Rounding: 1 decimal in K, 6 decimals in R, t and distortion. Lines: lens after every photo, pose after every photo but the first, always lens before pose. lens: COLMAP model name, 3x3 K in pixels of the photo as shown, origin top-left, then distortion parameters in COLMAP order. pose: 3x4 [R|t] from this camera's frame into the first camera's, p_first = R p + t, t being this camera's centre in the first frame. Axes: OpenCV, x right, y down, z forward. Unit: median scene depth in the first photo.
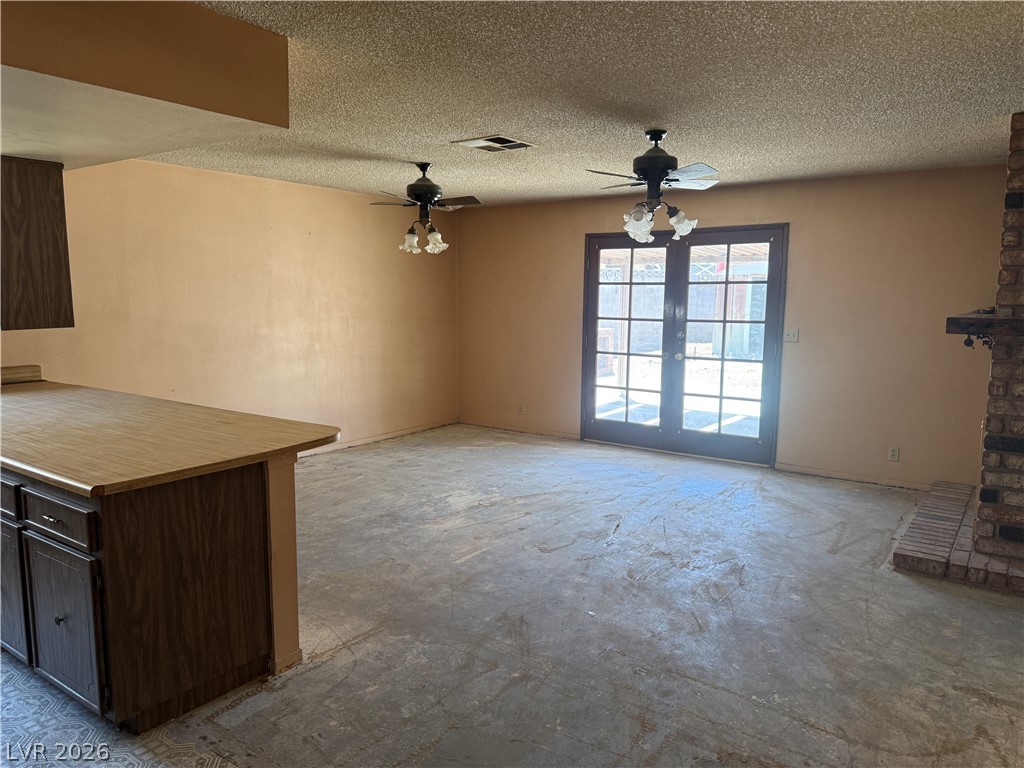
lens RADIAL K [[707.5, 0, 512.0], [0, 707.5, 384.0], [0, 0, 1]] dist [0.003882, 0.001309]
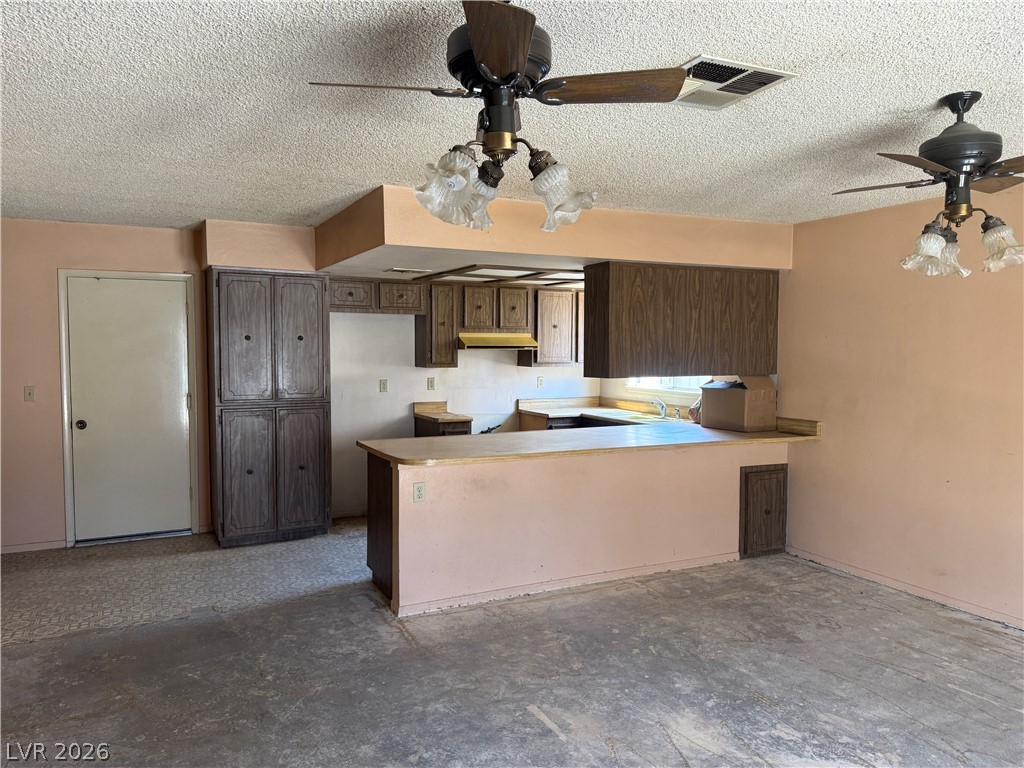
lens RADIAL K [[735.1, 0, 512.0], [0, 735.1, 384.0], [0, 0, 1]] dist [0.005063, -0.023704]
pose [[-0.458863, 0.046021, -0.887315, 0.586075], [-0.121216, 0.986078, 0.113829, -0.166608], [0.880200, 0.159788, -0.446896, 1.225083]]
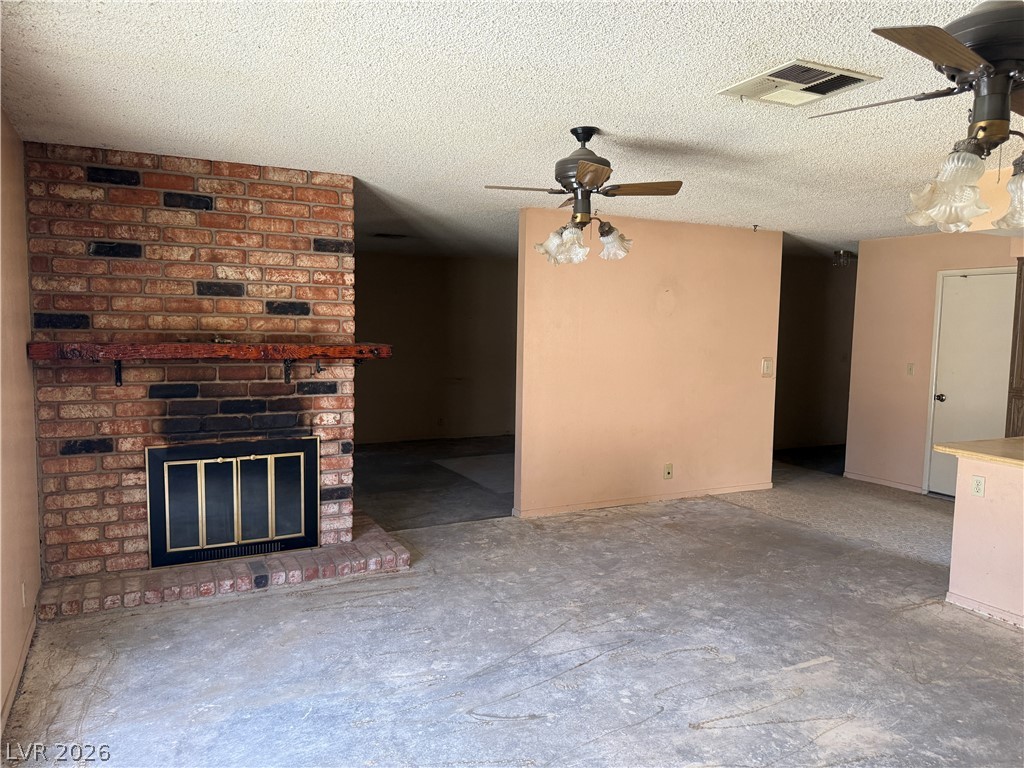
lens RADIAL K [[735.1, 0, 512.0], [0, 735.1, 384.0], [0, 0, 1]] dist [0.005063, -0.023704]
pose [[-0.893108, -0.061432, 0.445629, -0.105704], [0.036046, 0.977673, 0.207018, -0.246620], [-0.448397, 0.200953, -0.870953, 1.782484]]
